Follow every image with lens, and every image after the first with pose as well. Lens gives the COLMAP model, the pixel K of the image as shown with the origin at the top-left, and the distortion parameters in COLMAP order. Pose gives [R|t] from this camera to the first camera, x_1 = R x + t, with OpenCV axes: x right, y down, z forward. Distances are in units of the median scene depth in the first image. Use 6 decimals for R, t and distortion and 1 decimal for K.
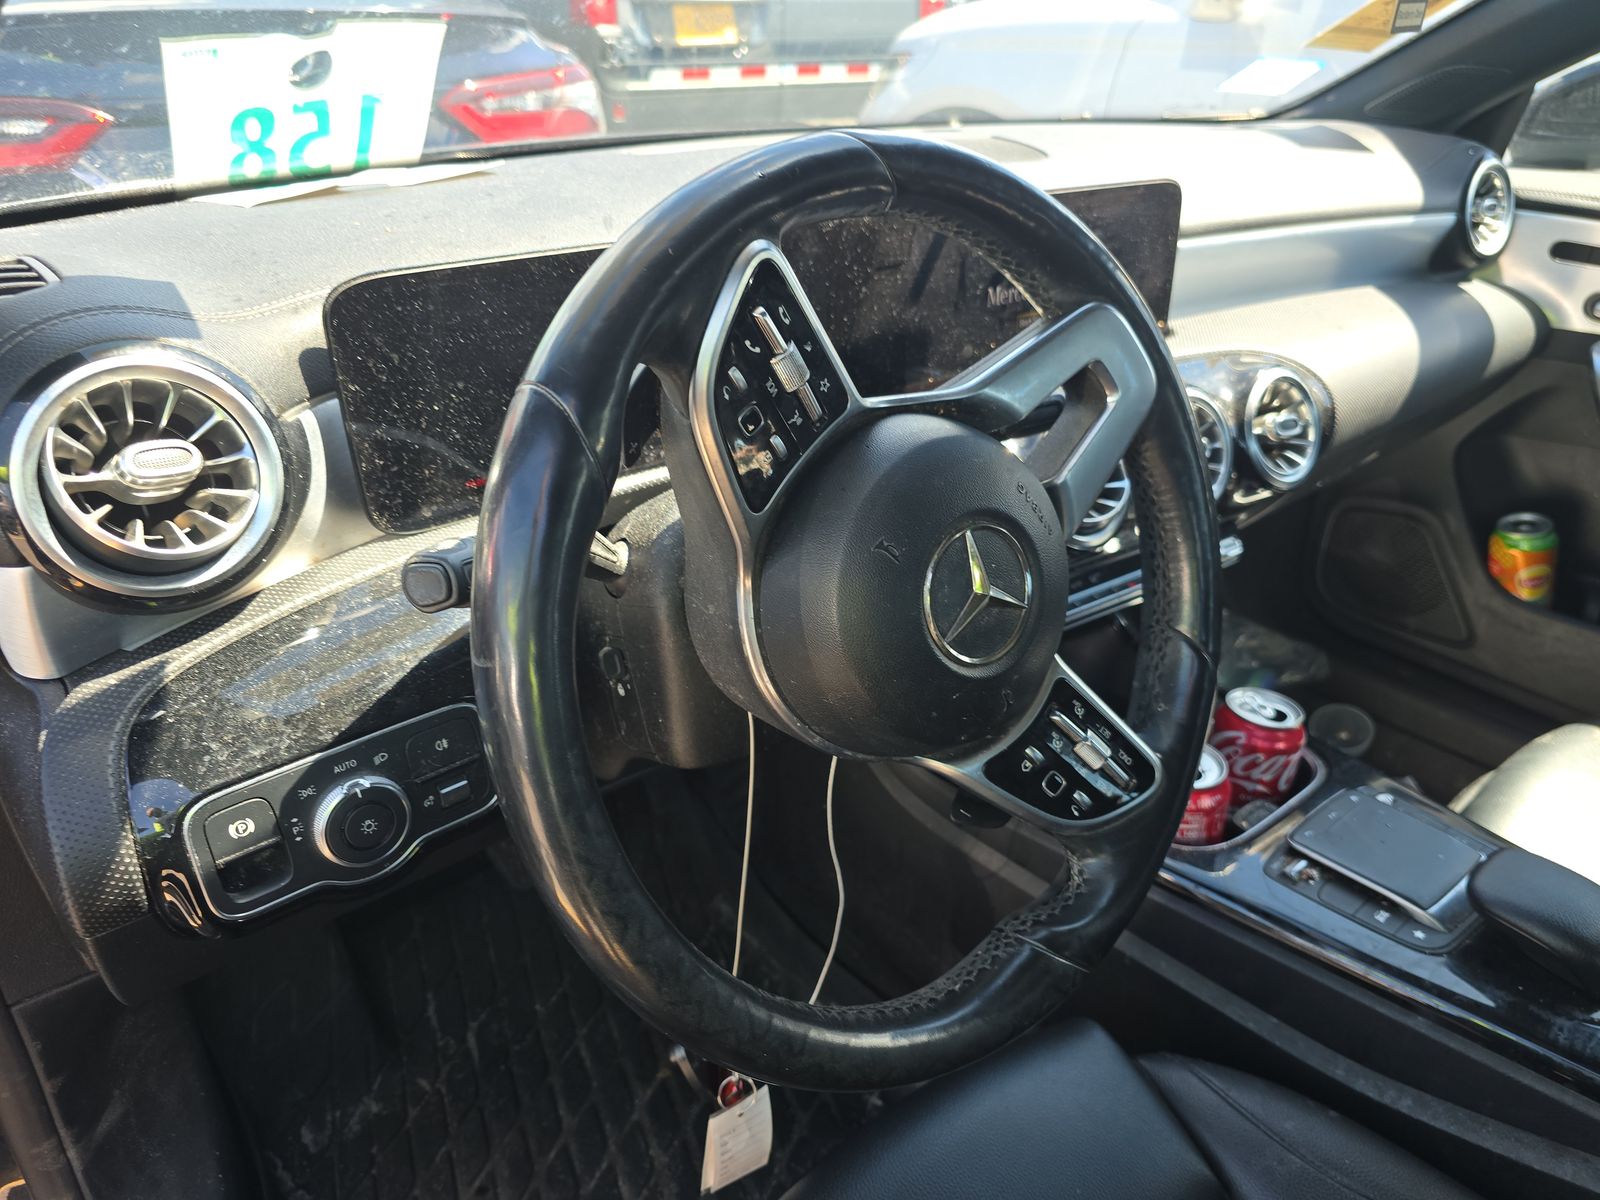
lens RADIAL K [[1105.8, 0, 790.7], [0, 1105.8, 594.9], [0, 0, 1]] dist [0.042787, -0.037612]
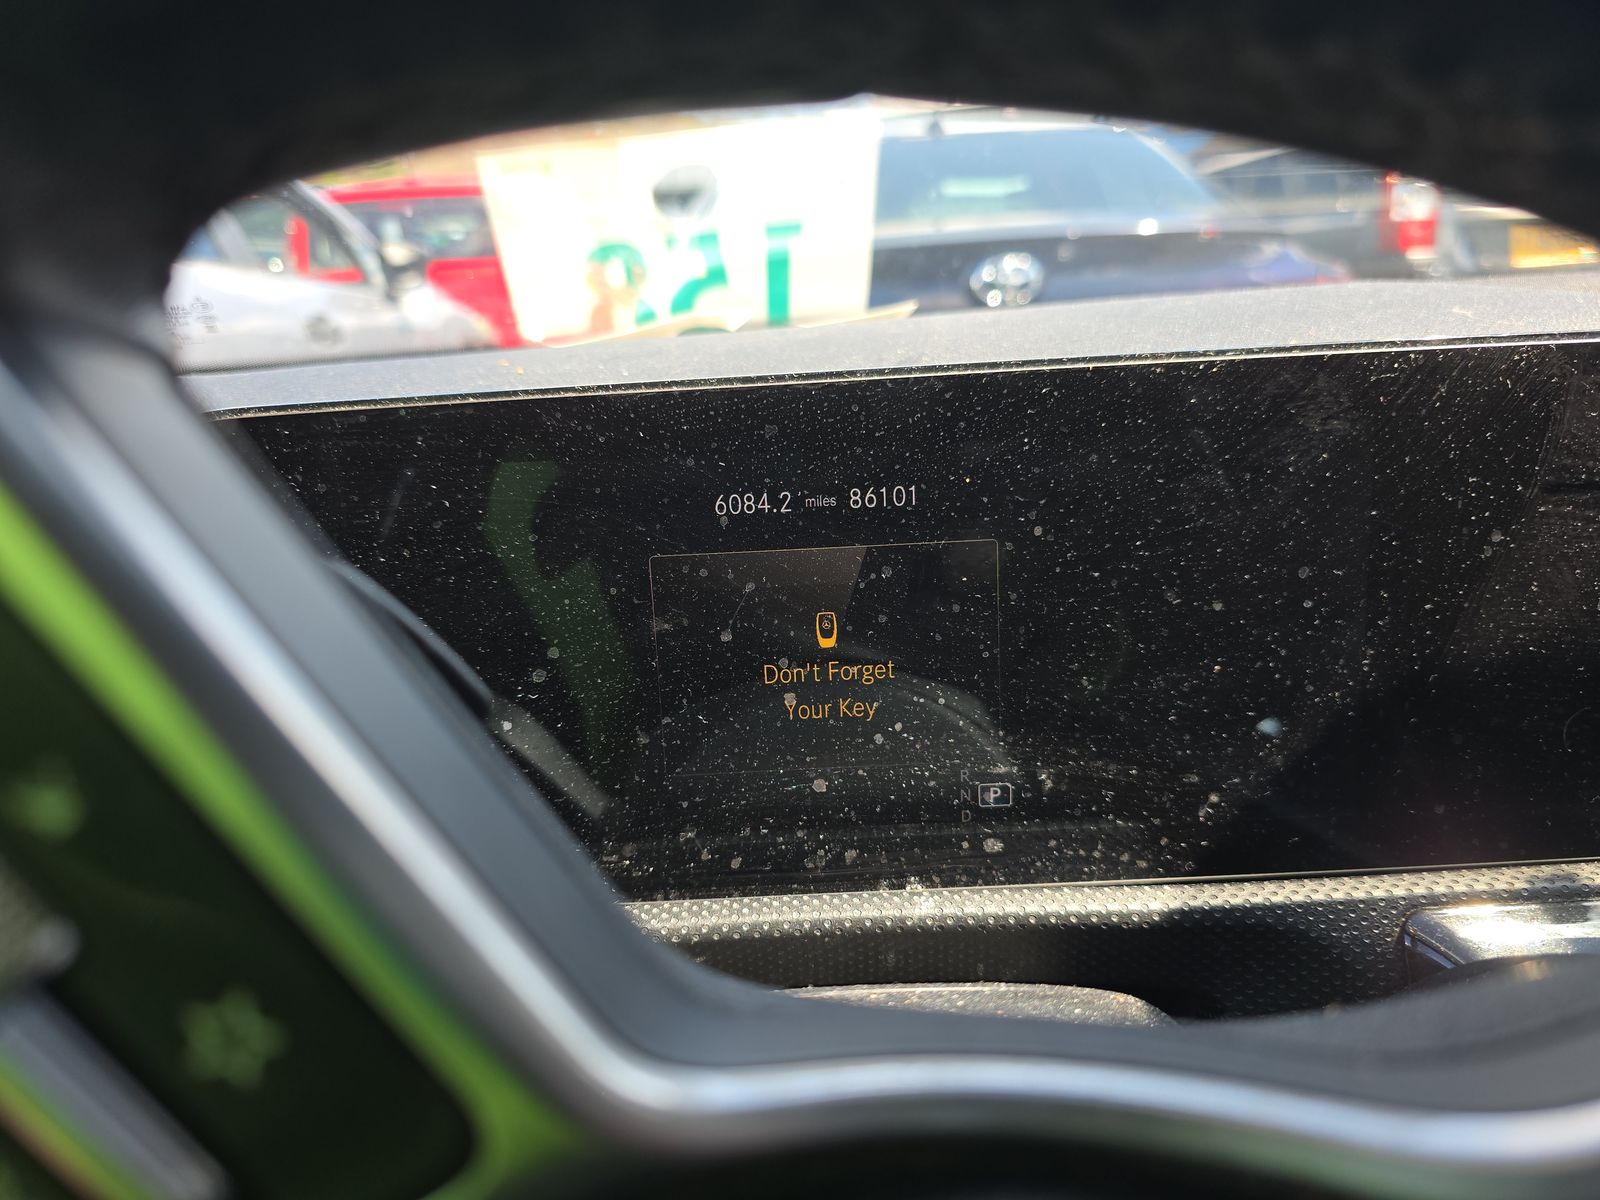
lens RADIAL K [[1105.8, 0, 805.8], [0, 1105.8, 596.9], [0, 0, 1]] dist [0.042787, -0.037612]
pose [[0.793185, 0.115783, -0.597873, 0.108229], [-0.231142, 0.965532, -0.119668, -0.154952], [0.563410, 0.233112, 0.792608, 0.568575]]
